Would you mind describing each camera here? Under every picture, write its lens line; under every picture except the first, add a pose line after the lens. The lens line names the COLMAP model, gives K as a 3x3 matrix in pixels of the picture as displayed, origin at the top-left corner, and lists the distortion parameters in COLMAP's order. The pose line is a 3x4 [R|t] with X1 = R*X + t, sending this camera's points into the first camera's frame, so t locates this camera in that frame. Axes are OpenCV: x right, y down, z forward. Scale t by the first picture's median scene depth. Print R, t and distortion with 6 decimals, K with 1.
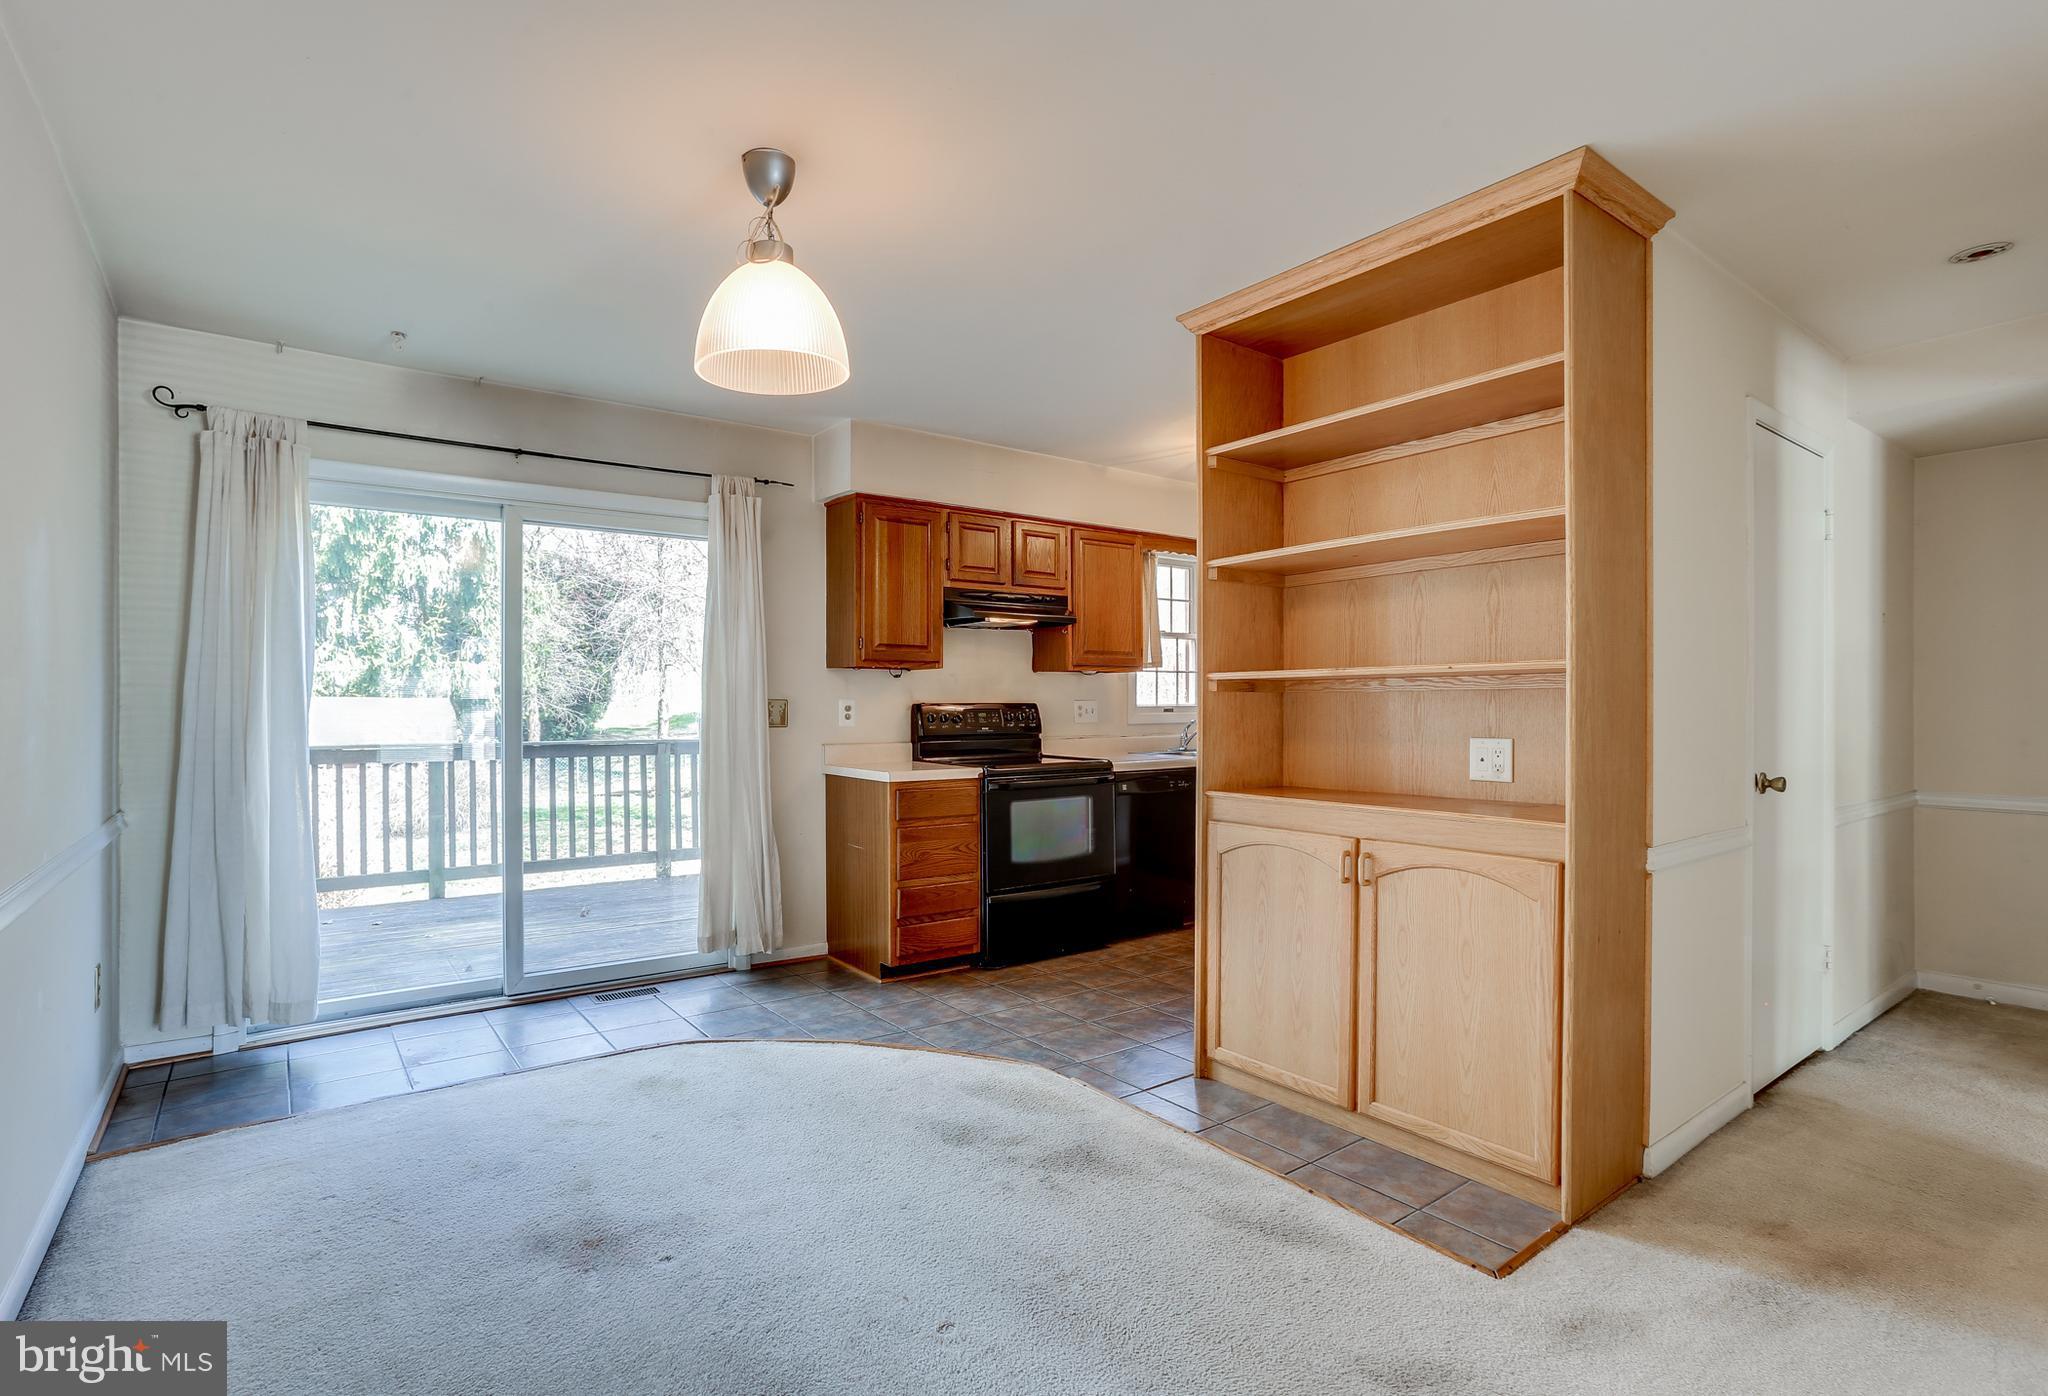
lens RADIAL K [[992.3, 0, 1026.0], [0, 992.3, 706.0], [0, 0, 1]] dist [-0.014227, 0.000486]
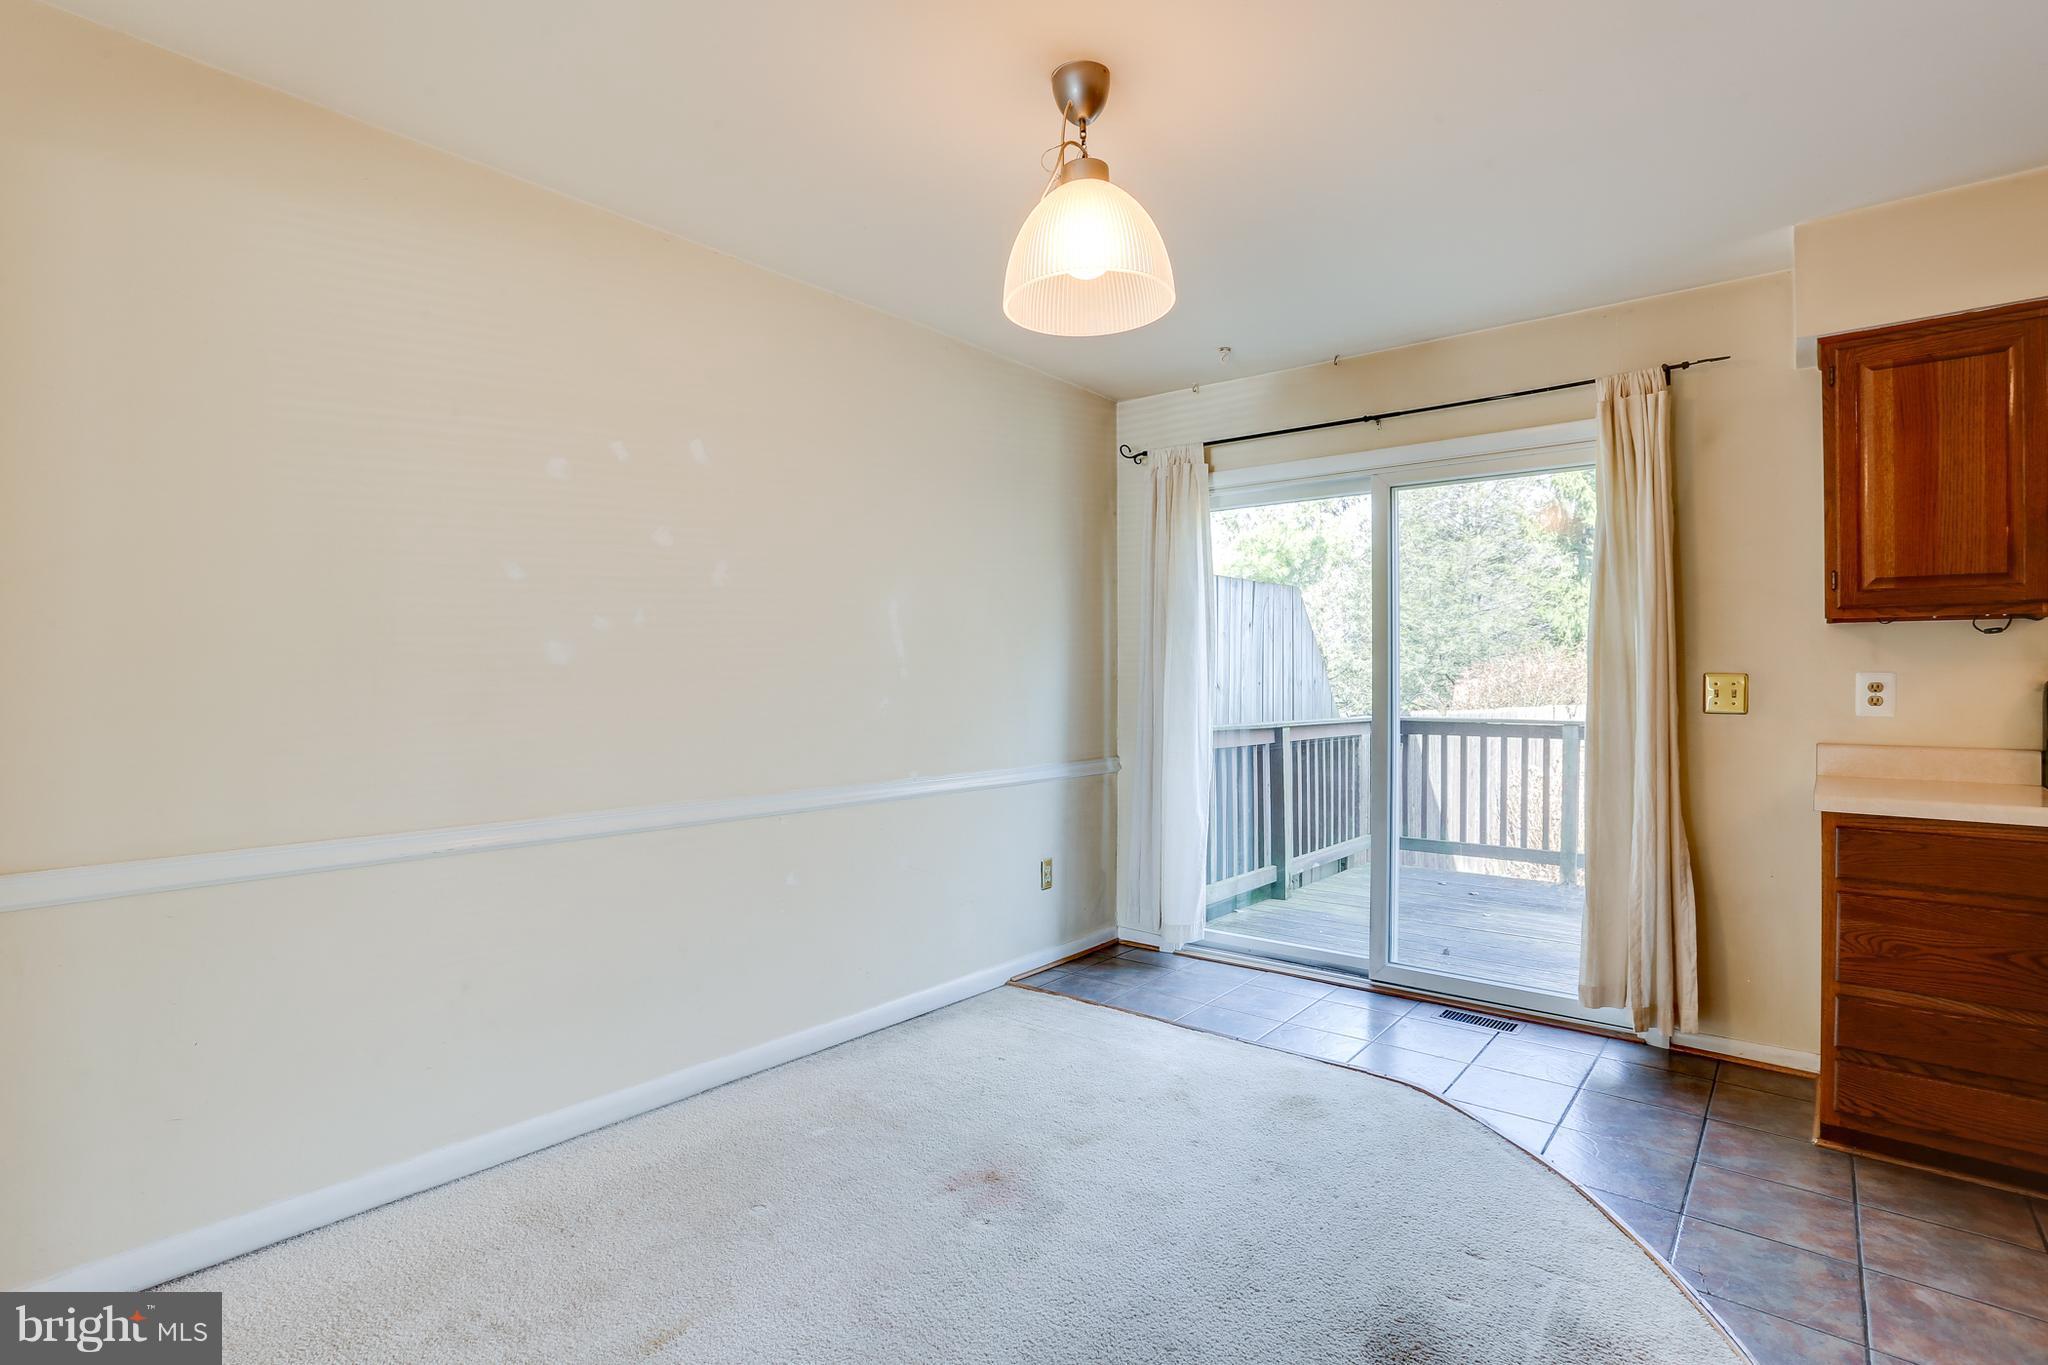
lens RADIAL K [[1007.5, 0, 1018.7], [0, 1007.5, 672.6], [0, 0, 1]] dist [-0.055001, 0.023444]
pose [[0.235414, -0.006166, -0.971876, 0.292485], [-0.004221, 0.999964, -0.007367, -0.000137], [0.971886, 0.005837, 0.235379, 0.359169]]
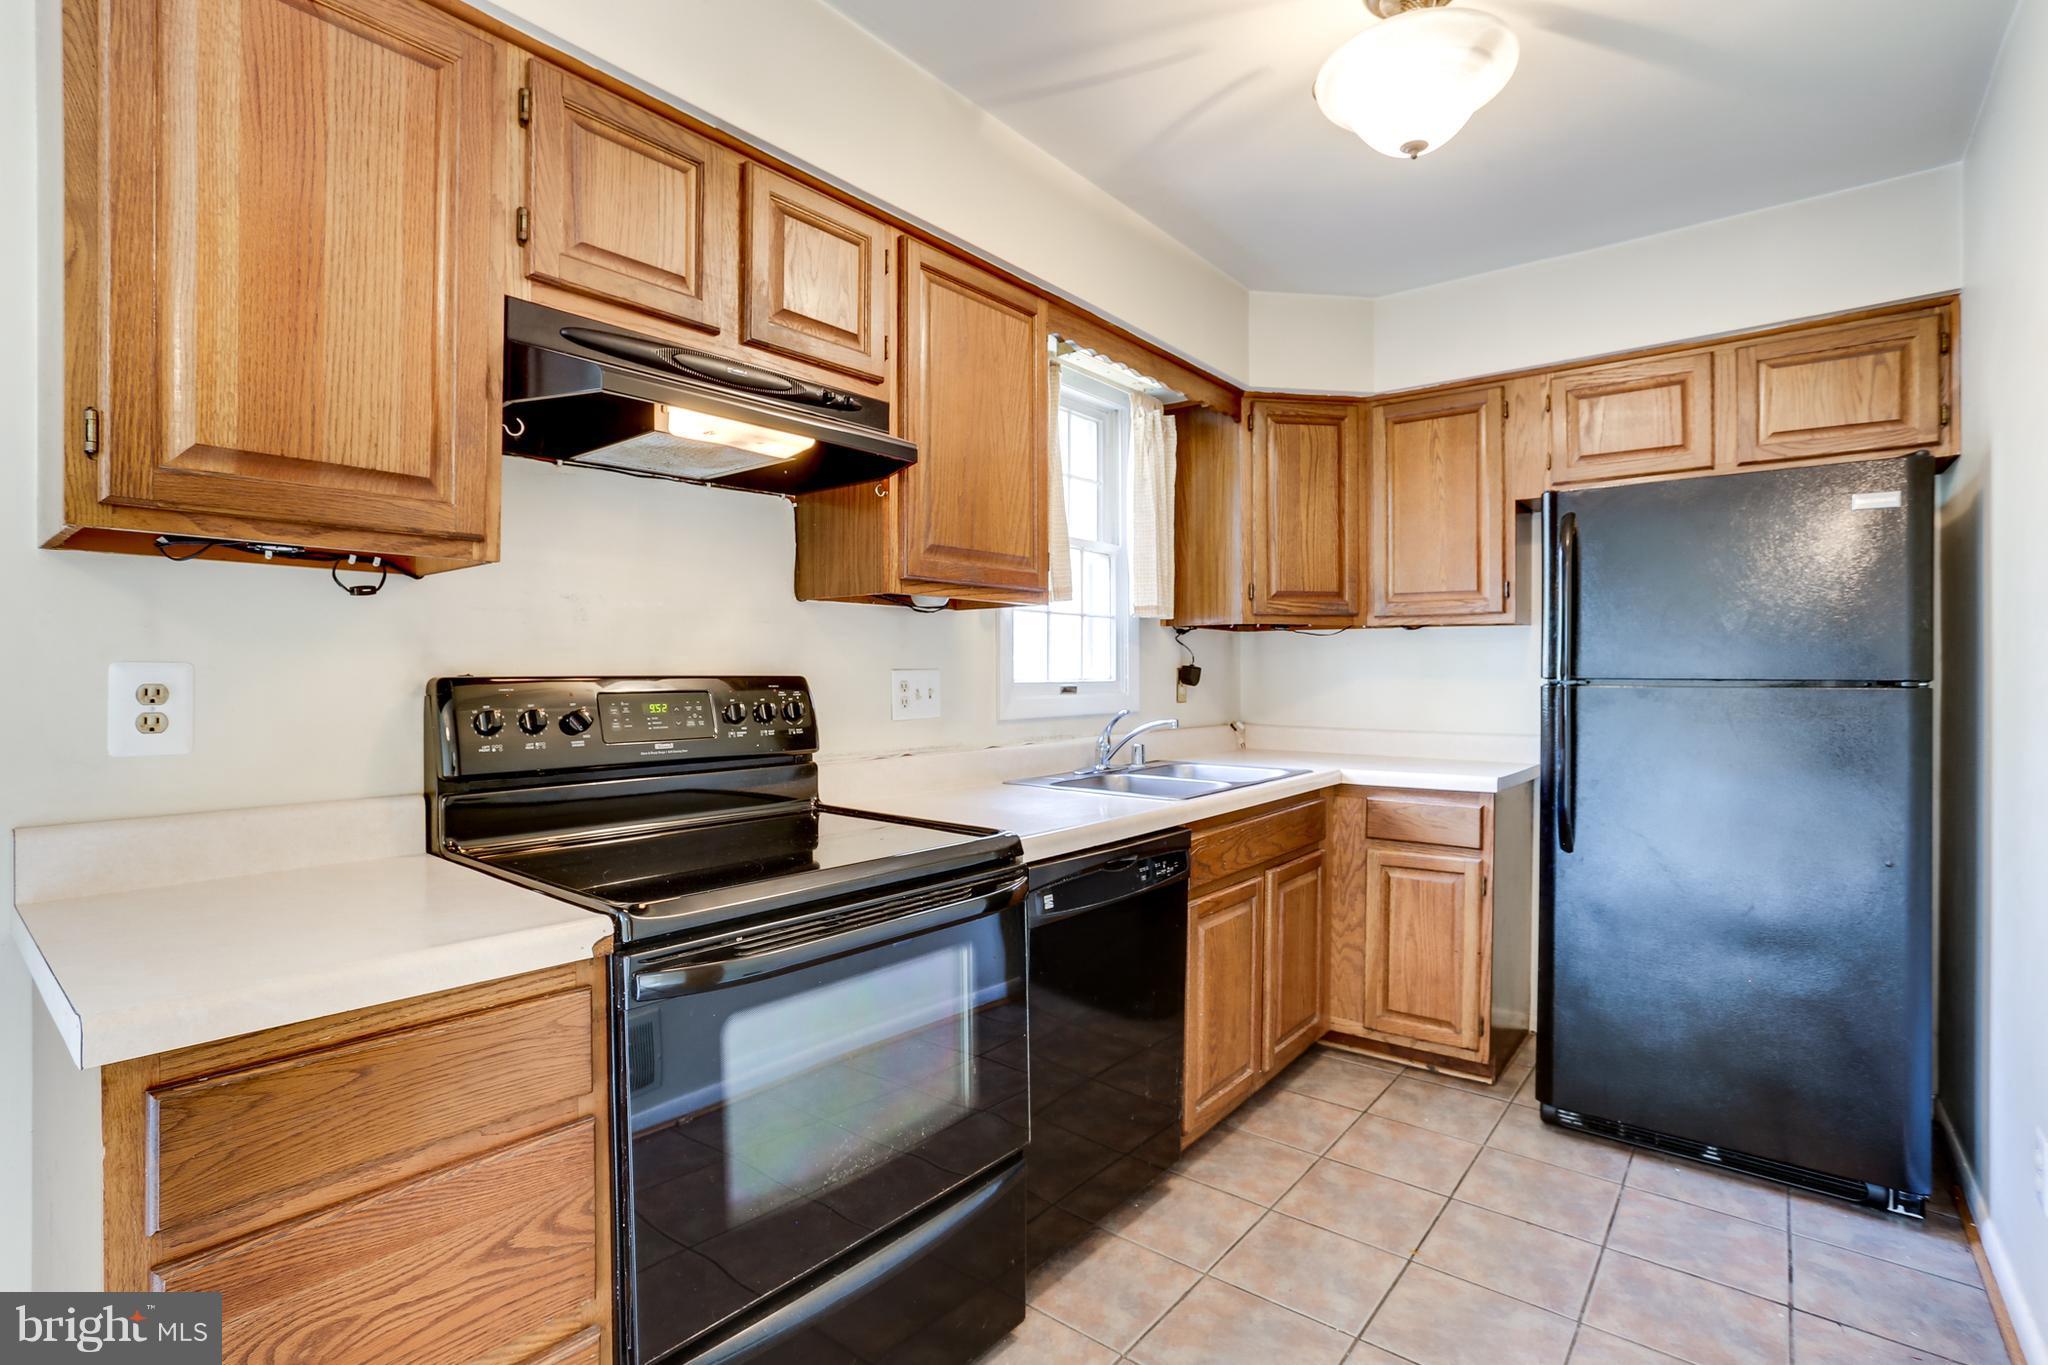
lens RADIAL K [[974.9, 0, 1003.0], [0, 974.9, 680.3], [0, 0, 1]] dist [-0.048750, 0.020904]
pose [[0.974093, -0.000104, 0.226148, -0.000578], [-0.000501, 0.999996, 0.002615, -0.002618], [-0.226148, -0.002661, 0.974089, 0.699949]]
